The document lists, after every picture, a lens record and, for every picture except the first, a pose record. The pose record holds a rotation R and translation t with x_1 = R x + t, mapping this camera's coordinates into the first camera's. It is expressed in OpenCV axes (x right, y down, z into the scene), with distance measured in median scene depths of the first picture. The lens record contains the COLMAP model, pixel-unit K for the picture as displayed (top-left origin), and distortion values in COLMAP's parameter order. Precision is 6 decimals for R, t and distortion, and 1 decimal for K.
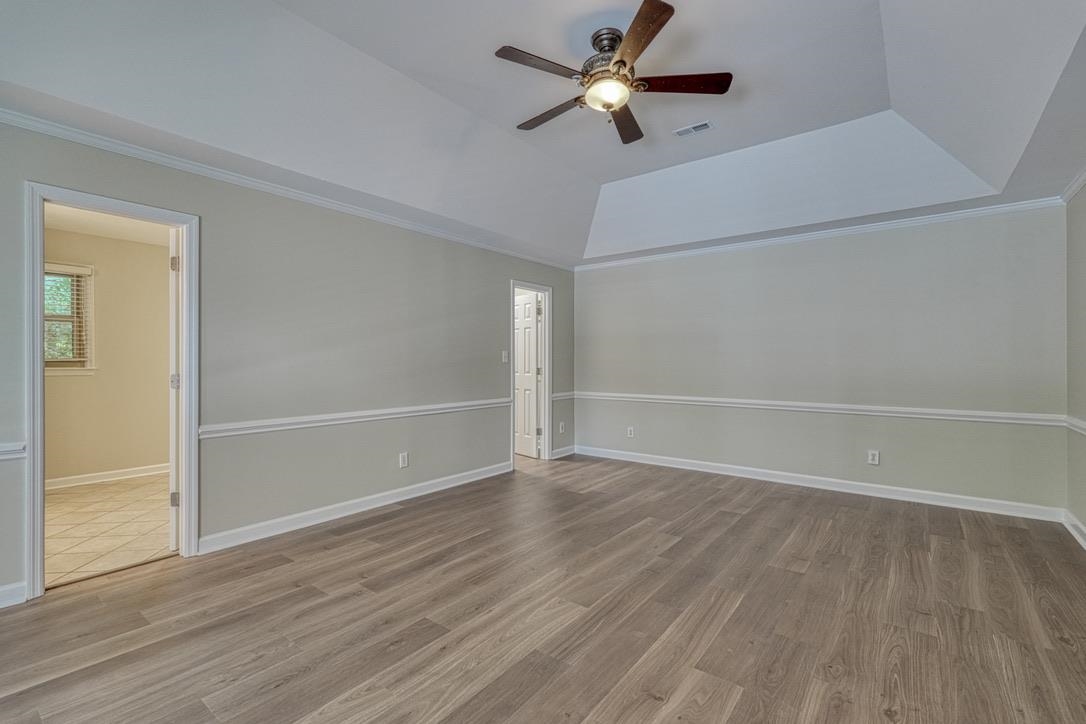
lens RADIAL K [[479.7, 0, 537.8], [0, 479.7, 364.5], [0, 0, 1]] dist [0.007295, -0.001201]
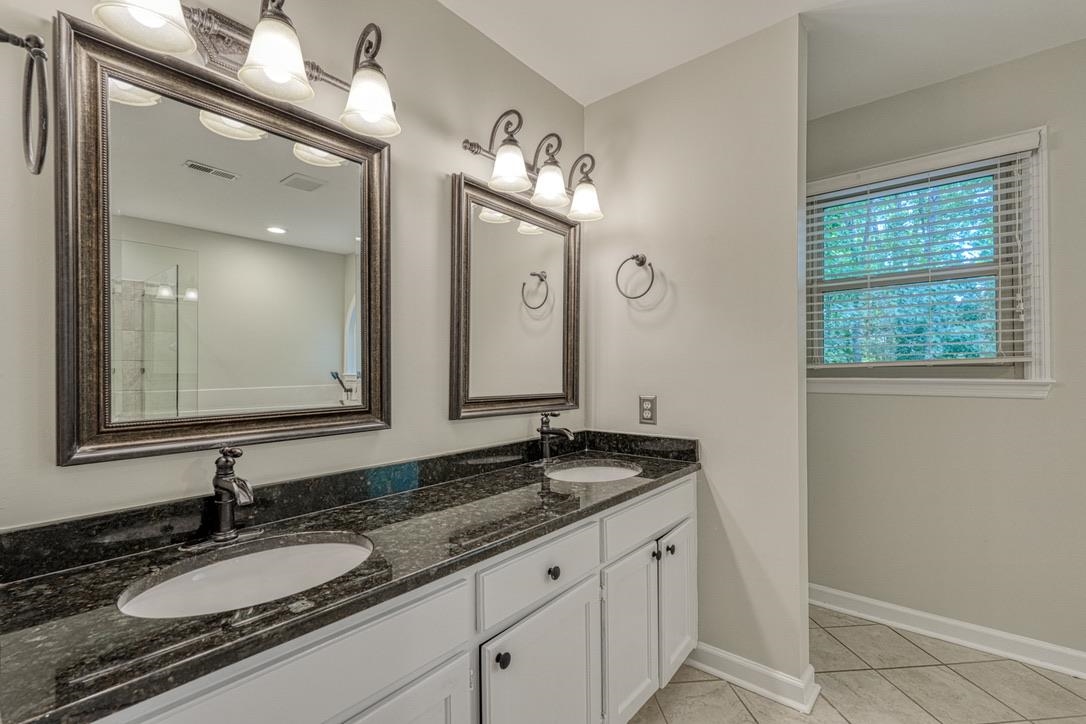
lens RADIAL K [[479.7, 0, 540.9], [0, 479.7, 365.6], [0, 0, 1]] dist [0.007295, -0.001201]
pose [[-0.040399, -0.004206, -0.999175, -1.487549], [0.005462, 0.999975, -0.004431, -0.017205], [0.999169, -0.005637, -0.040375, 1.762045]]
